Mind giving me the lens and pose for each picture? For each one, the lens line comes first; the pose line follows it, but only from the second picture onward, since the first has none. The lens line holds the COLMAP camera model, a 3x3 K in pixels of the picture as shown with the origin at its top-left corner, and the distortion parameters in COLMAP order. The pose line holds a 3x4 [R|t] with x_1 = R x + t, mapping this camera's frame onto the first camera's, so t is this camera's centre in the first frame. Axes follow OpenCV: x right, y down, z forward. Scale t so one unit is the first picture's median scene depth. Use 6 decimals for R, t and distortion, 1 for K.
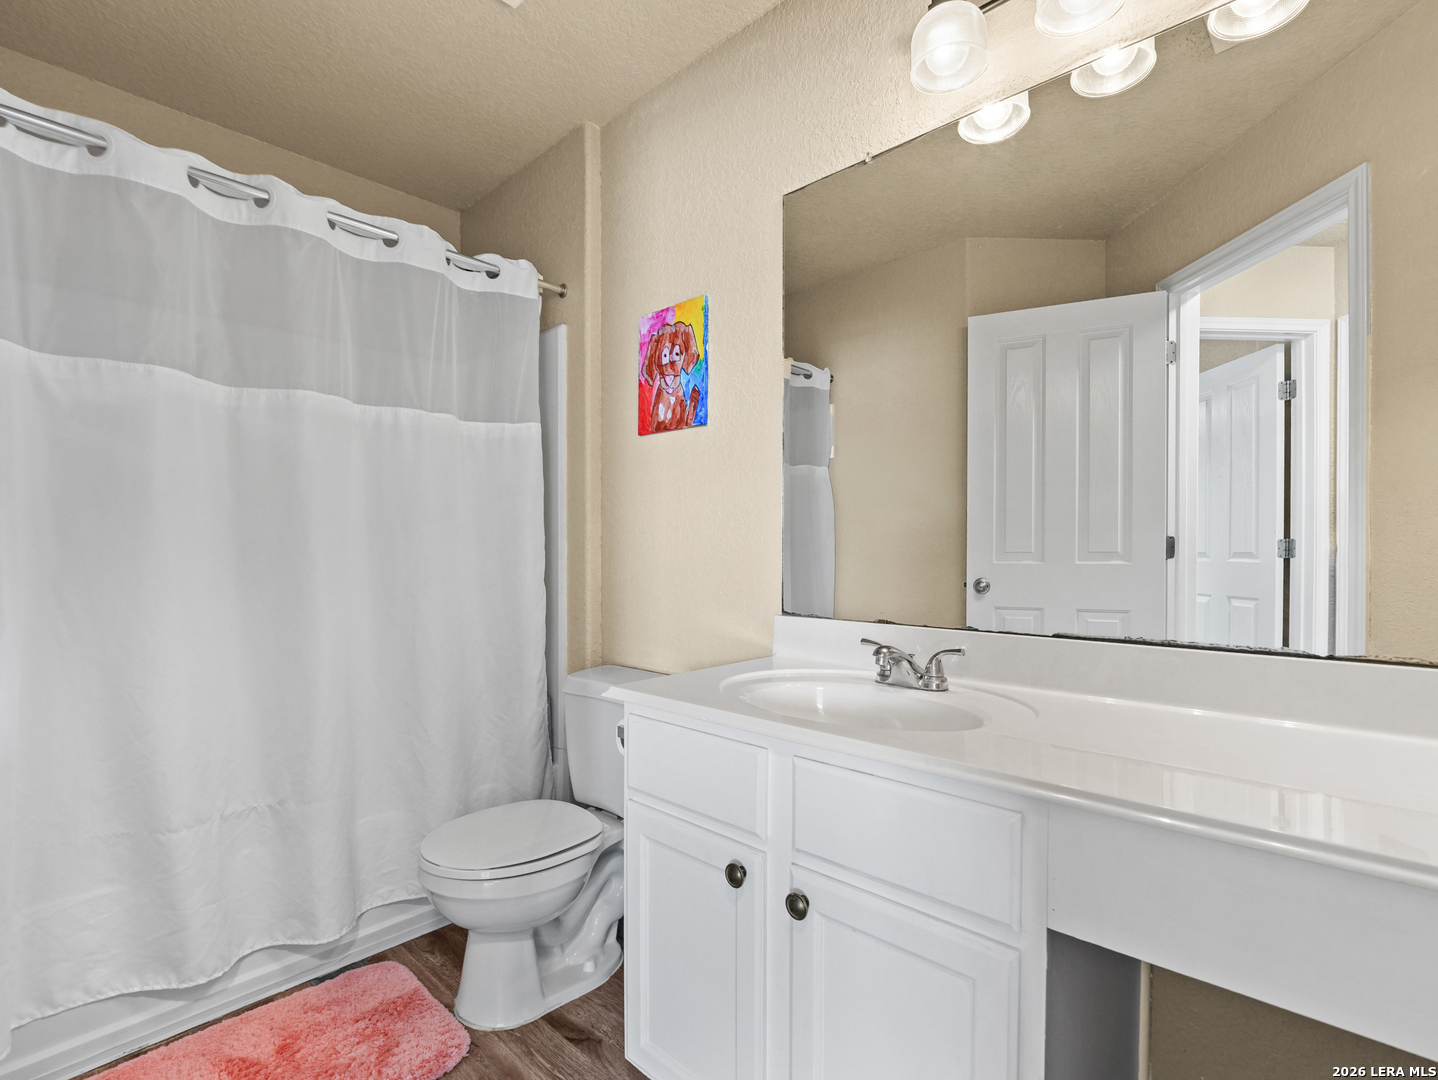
lens RADIAL K [[663.1, 0, 718.7], [0, 663.1, 548.3], [0, 0, 1]] dist [0.006908, -0.001570]
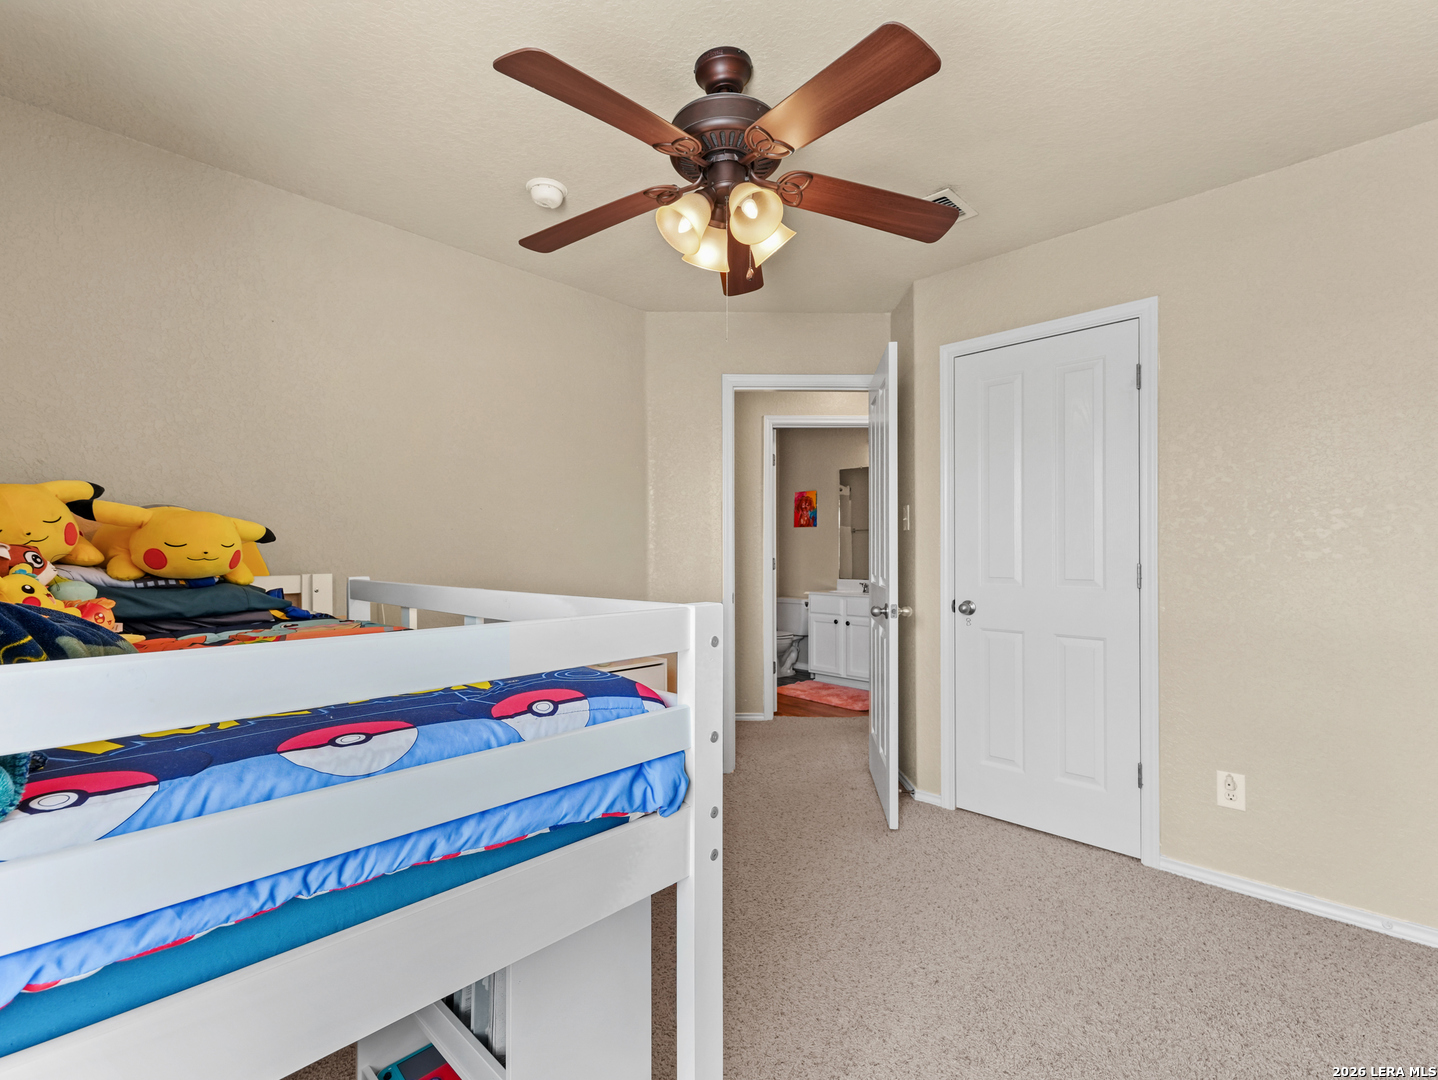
lens RADIAL K [[663.1, 0, 719.7], [0, 663.1, 542.5], [0, 0, 1]] dist [0.006908, -0.001570]
pose [[0.999822, -0.006052, -0.017854, -0.469640], [0.005968, 0.999971, -0.004752, -0.084249], [0.017883, 0.004644, 0.999829, -2.543420]]
